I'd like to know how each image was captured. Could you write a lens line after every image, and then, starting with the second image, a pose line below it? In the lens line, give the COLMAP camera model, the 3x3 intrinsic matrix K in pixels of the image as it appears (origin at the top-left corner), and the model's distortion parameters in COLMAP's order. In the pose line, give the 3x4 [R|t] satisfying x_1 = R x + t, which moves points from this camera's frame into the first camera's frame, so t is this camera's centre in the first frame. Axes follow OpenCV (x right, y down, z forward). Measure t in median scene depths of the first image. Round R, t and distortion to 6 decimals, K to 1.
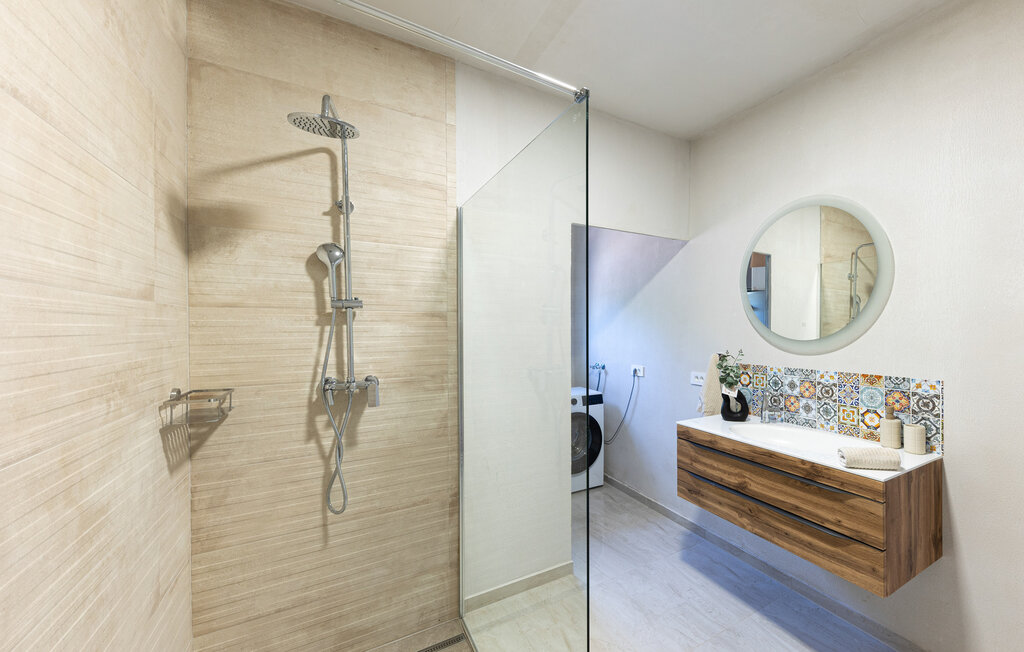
lens RADIAL K [[370.8, 0, 515.6], [0, 370.8, 333.8], [0, 0, 1]] dist [0.007818, -0.000072]
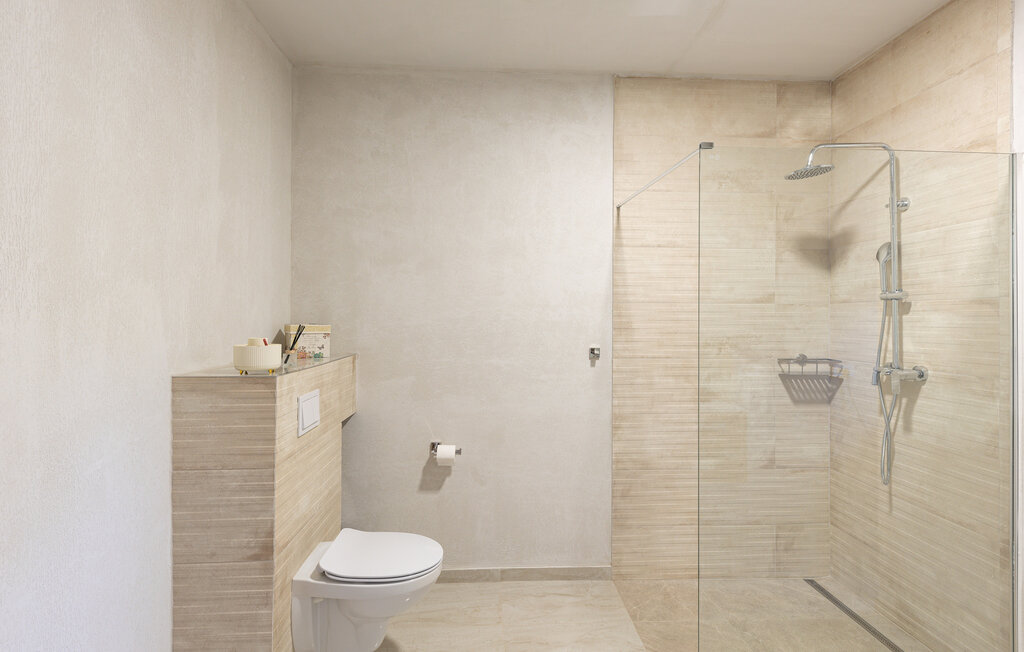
lens RADIAL K [[500.8, 0, 509.6], [0, 500.8, 321.9], [0, 0, 1]] dist [0.004600, 0.000117]
pose [[-0.412753, 0.012272, -0.910760, 1.259421], [-0.005366, 0.999859, 0.015904, -0.020042], [0.910827, 0.011452, -0.412629, 0.543949]]
